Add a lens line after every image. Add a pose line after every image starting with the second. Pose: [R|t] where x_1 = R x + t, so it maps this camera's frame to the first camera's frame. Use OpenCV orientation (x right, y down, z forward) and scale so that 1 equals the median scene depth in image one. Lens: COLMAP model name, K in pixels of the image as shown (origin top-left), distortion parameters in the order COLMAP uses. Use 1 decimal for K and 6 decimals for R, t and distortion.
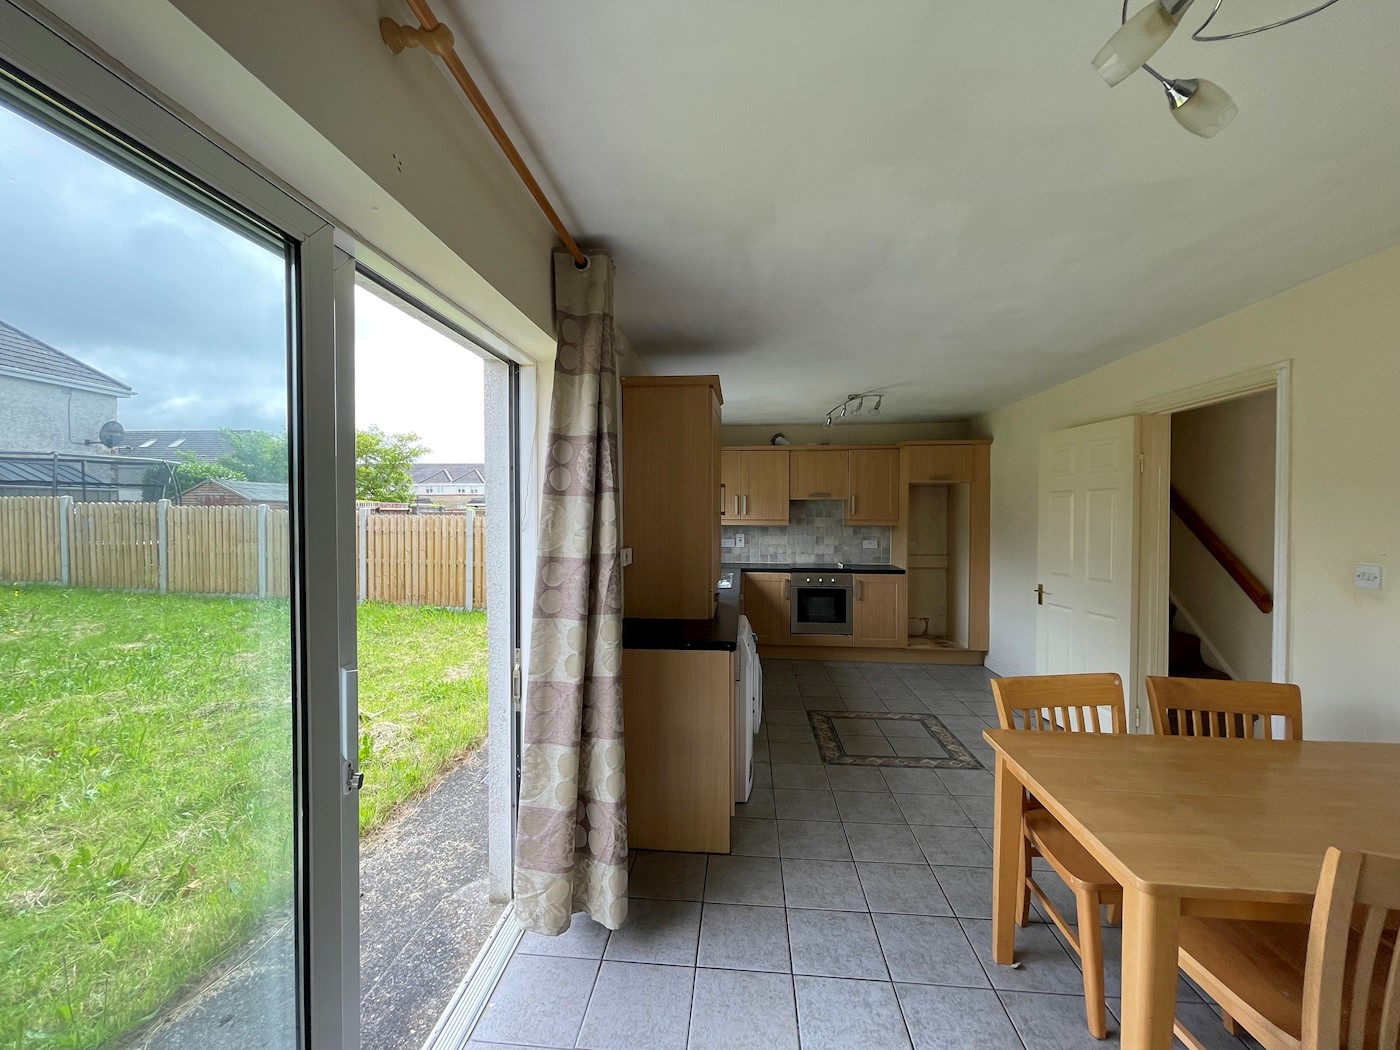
lens RADIAL K [[564.6, 0, 698.5], [0, 564.6, 524.6], [0, 0, 1]] dist [-0.006155, 0.001415]
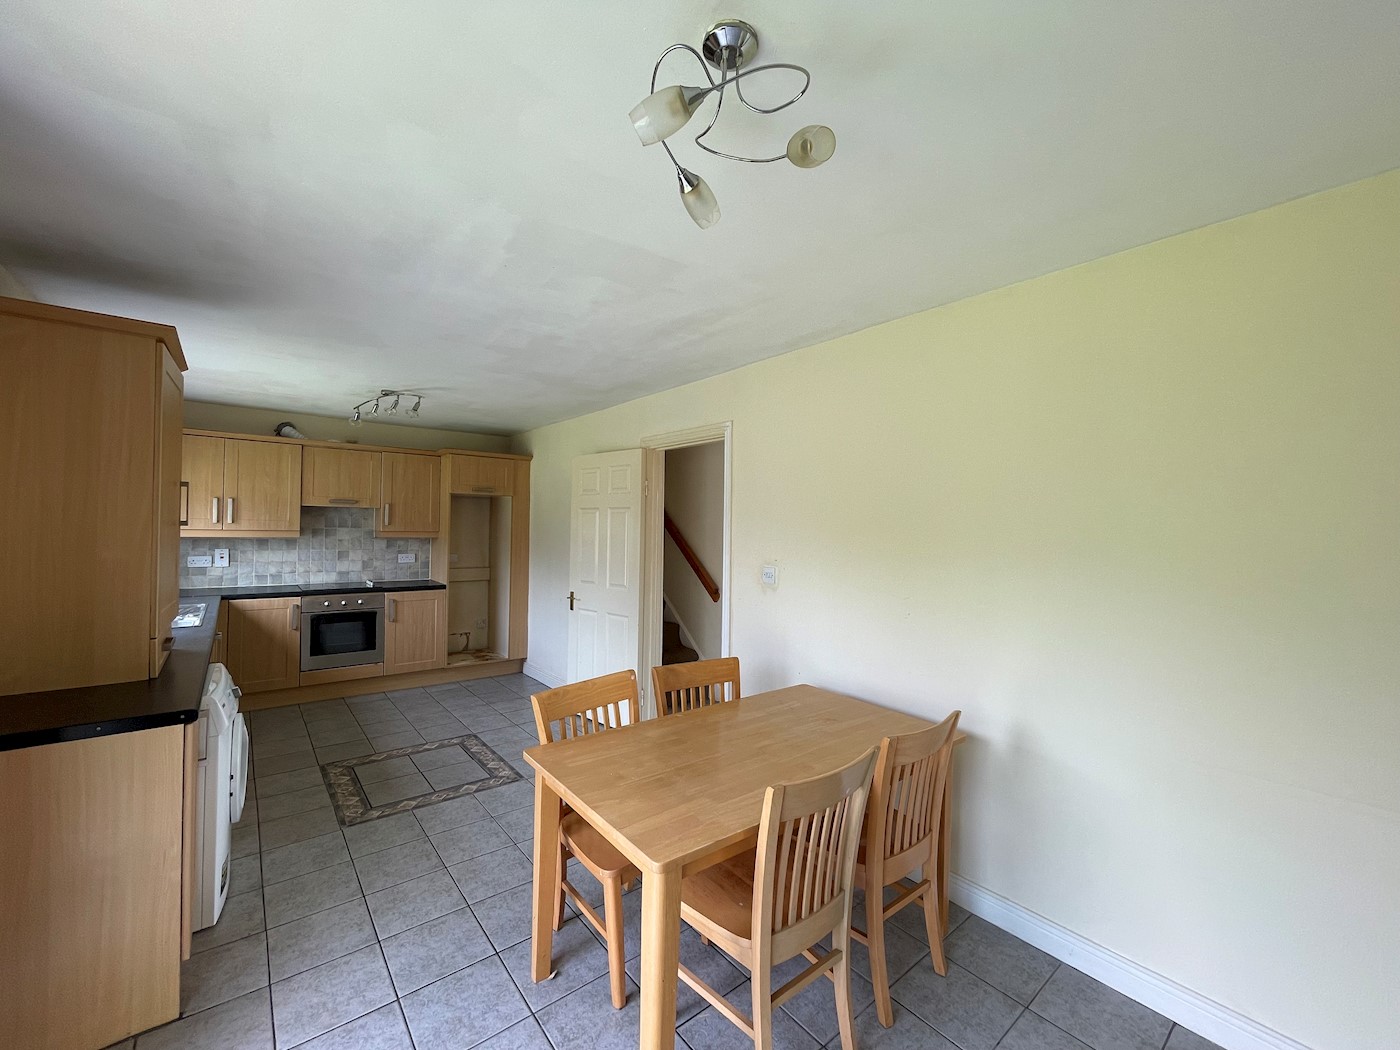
lens RADIAL K [[564.6, 0, 696.3], [0, 564.6, 523.9], [0, 0, 1]] dist [-0.006155, 0.001415]
pose [[0.720265, 0.016338, 0.693506, 0.018424], [-0.003272, 0.999791, -0.020156, -0.007266], [-0.693691, 0.012249, 0.720168, 0.043140]]
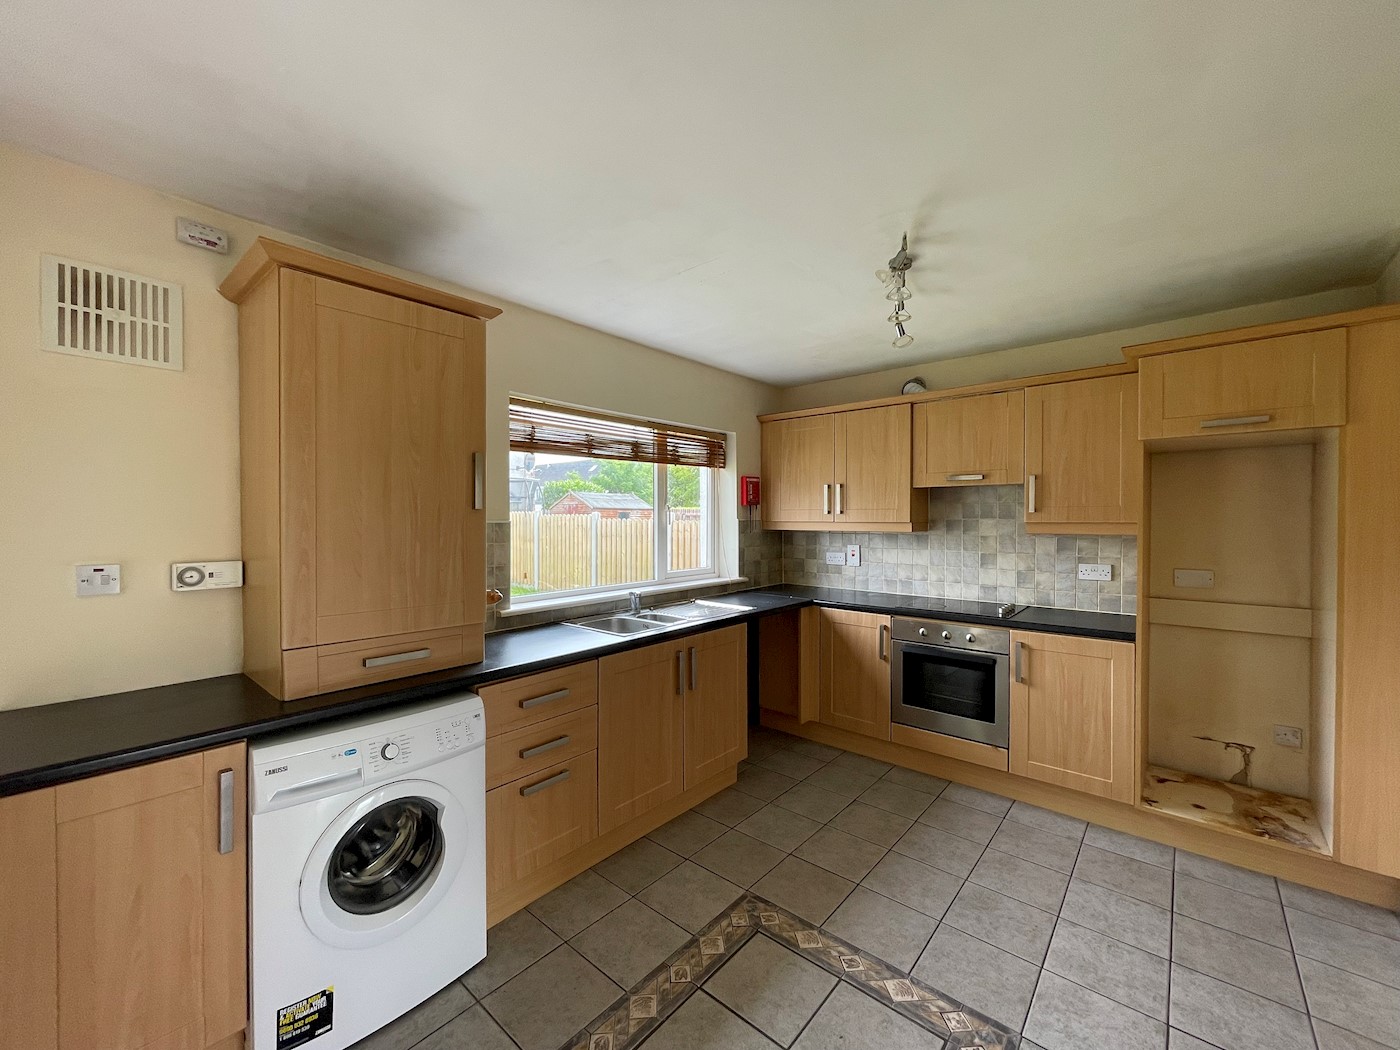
lens RADIAL K [[564.6, 0, 701.2], [0, 564.6, 524.5], [0, 0, 1]] dist [-0.006155, 0.001415]
pose [[0.807701, 0.005417, -0.589567, 0.612910], [-0.013111, 0.999876, -0.008774, 0.002622], [0.589446, 0.014817, 0.807672, 0.750281]]
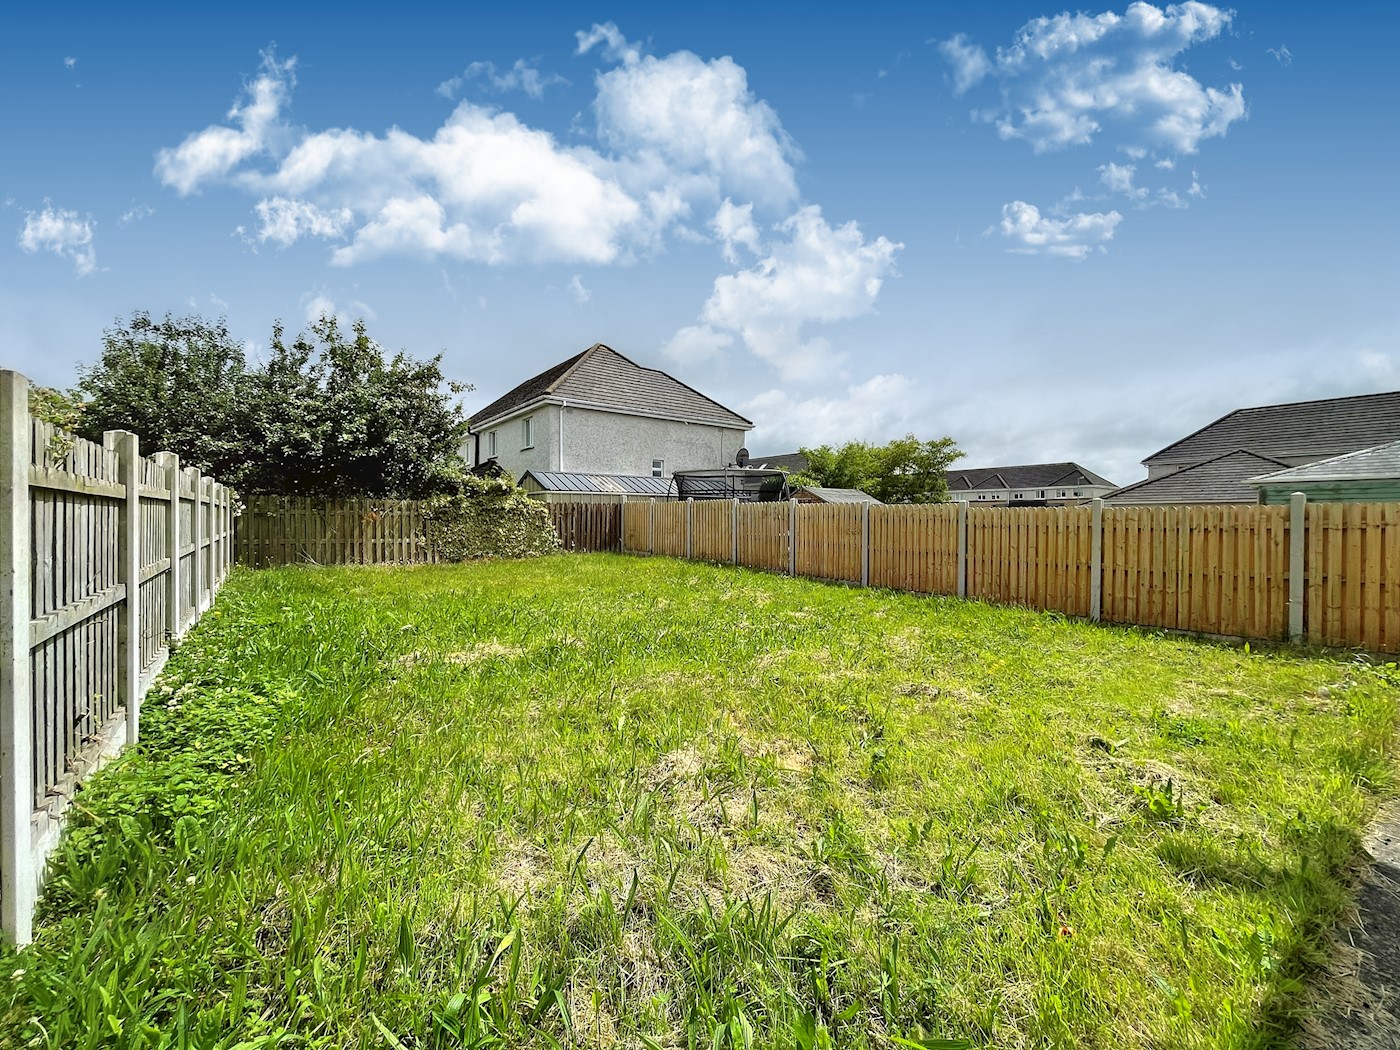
lens RADIAL K [[564.6, 0, 698.5], [0, 564.6, 523.0], [0, 0, 1]] dist [-0.006155, 0.001415]
pose [[0.664758, 0.002834, -0.747053, -0.536044], [-0.017255, 0.999784, -0.011562, 0.081803], [0.746859, 0.020576, 0.664664, 0.093596]]
